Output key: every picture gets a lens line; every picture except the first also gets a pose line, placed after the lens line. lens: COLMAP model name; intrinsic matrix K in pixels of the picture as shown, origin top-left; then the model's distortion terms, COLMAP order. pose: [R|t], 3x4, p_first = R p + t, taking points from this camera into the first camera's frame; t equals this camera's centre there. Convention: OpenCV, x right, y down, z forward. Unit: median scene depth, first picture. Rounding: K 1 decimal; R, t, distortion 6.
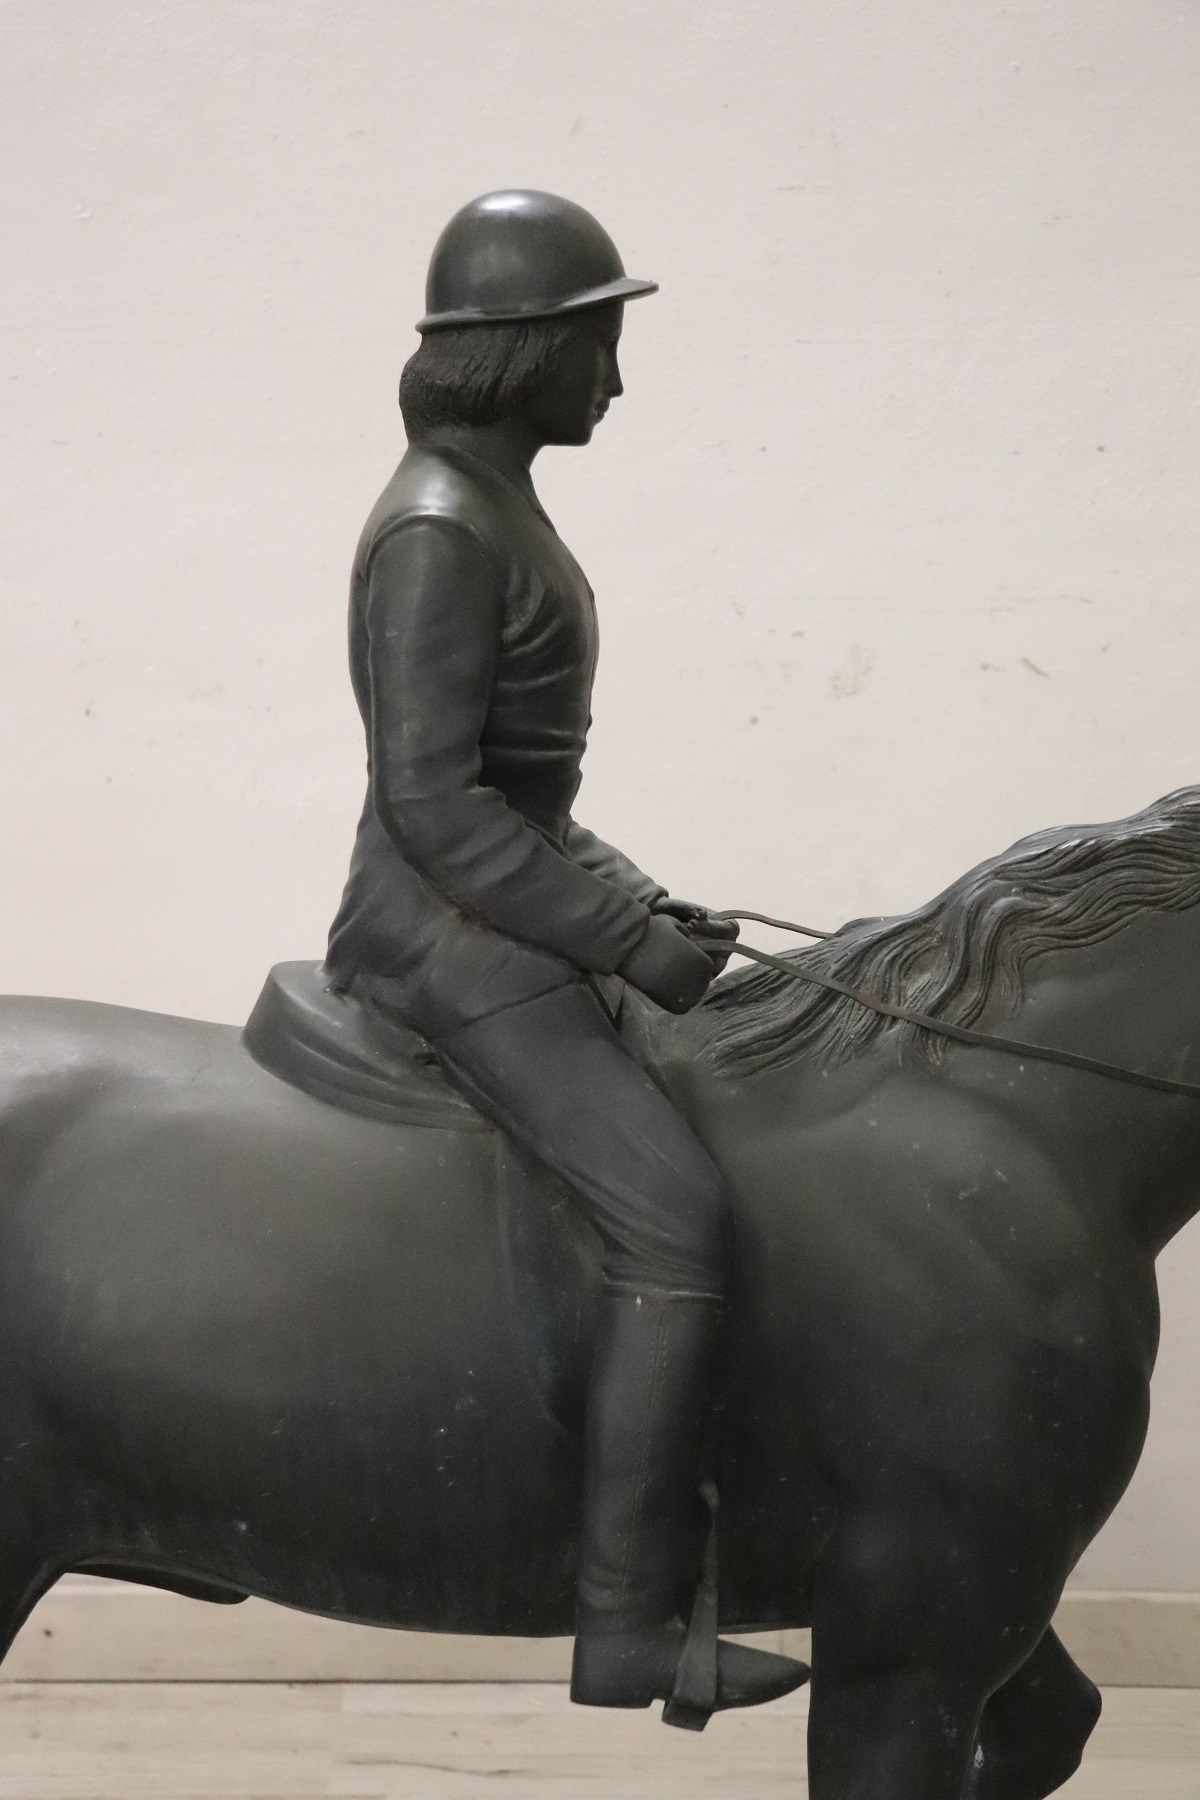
lens RADIAL K [[2753.1, 0, 582.6], [0, 2753.1, 917.0], [0, 0, 1]] dist [0.122116, 0.000000]
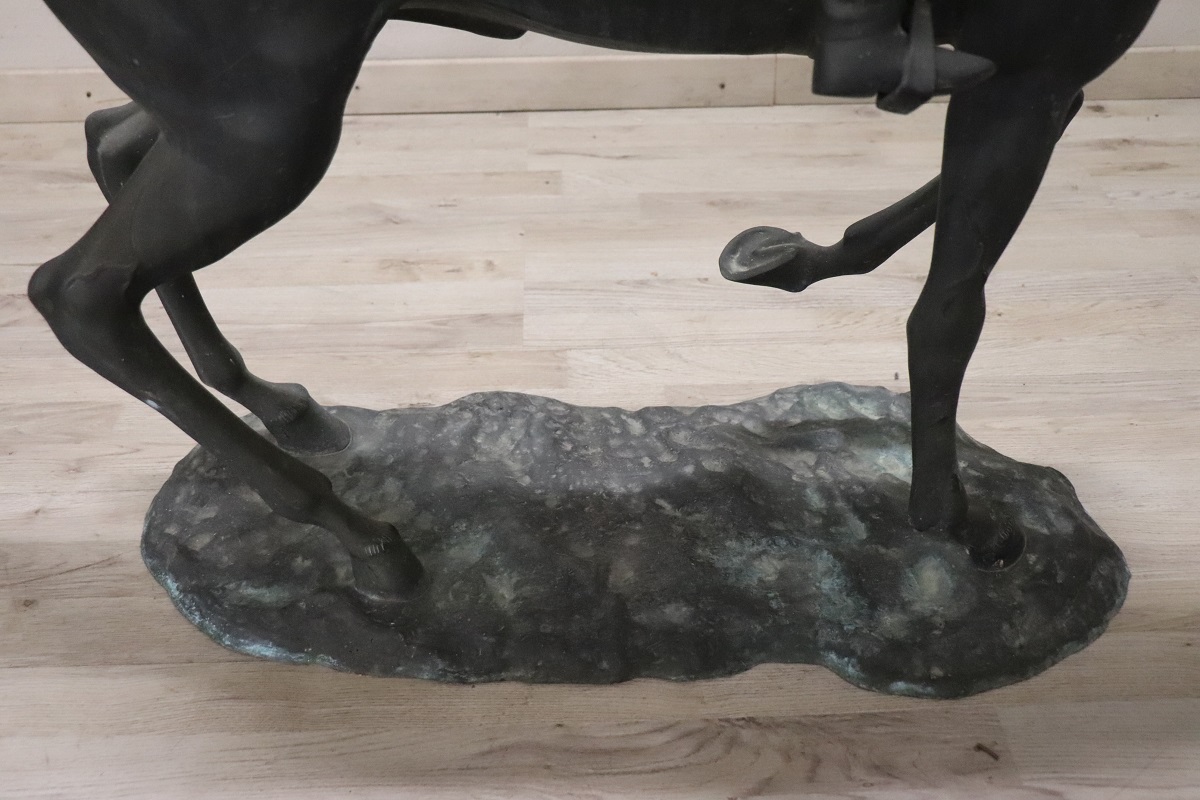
lens RADIAL K [[1257.0, 0, 611.2], [0, 1257.0, 433.8], [0, 0, 1]] dist [-0.058490, 0.000000]
pose [[0.999338, -0.031552, 0.018112, -0.101387], [0.018628, 0.871412, 0.490197, 0.123307], [-0.031250, -0.489535, 0.871423, 0.389020]]
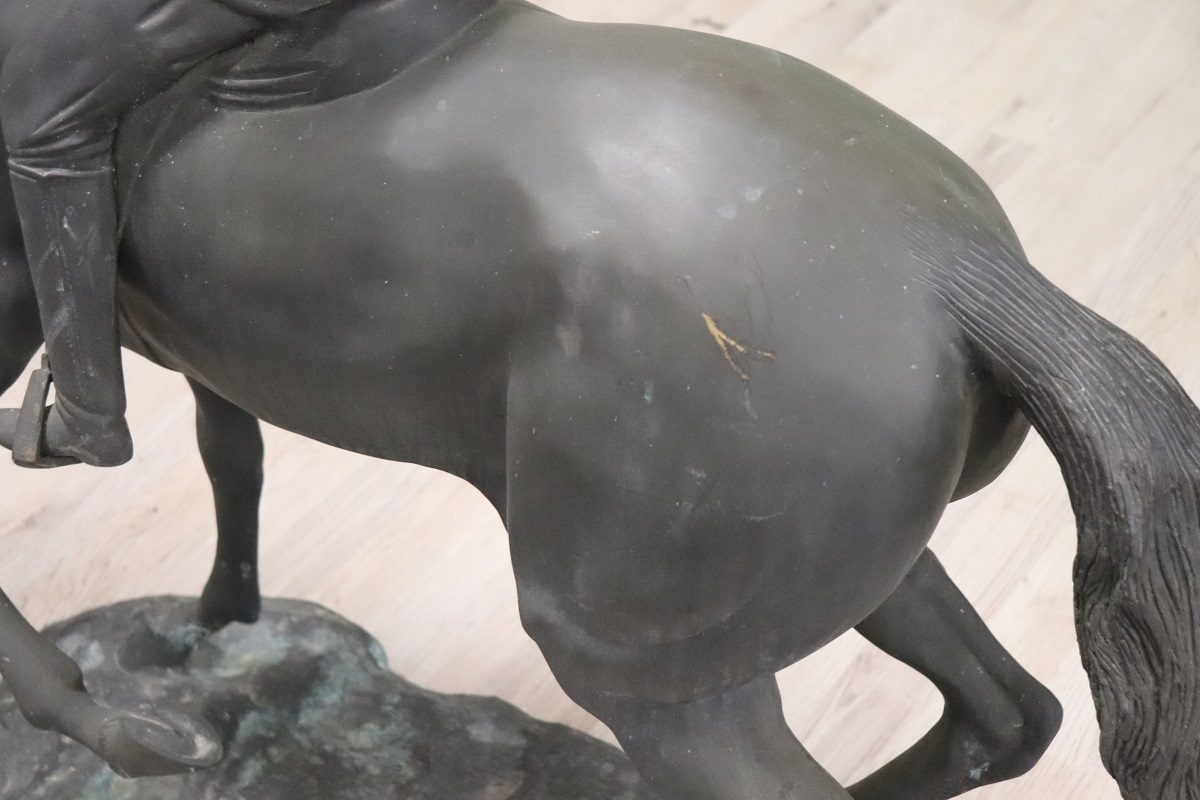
lens RADIAL K [[2162.8, 0, 607.9], [0, 2162.8, 395.0], [0, 0, 1]] dist [0.174699, 0.000000]
pose [[-0.876503, -0.303191, 0.373922, -0.556006], [0.069261, 0.689238, 0.721217, -0.495112], [-0.476388, 0.658047, -0.583120, 1.635907]]
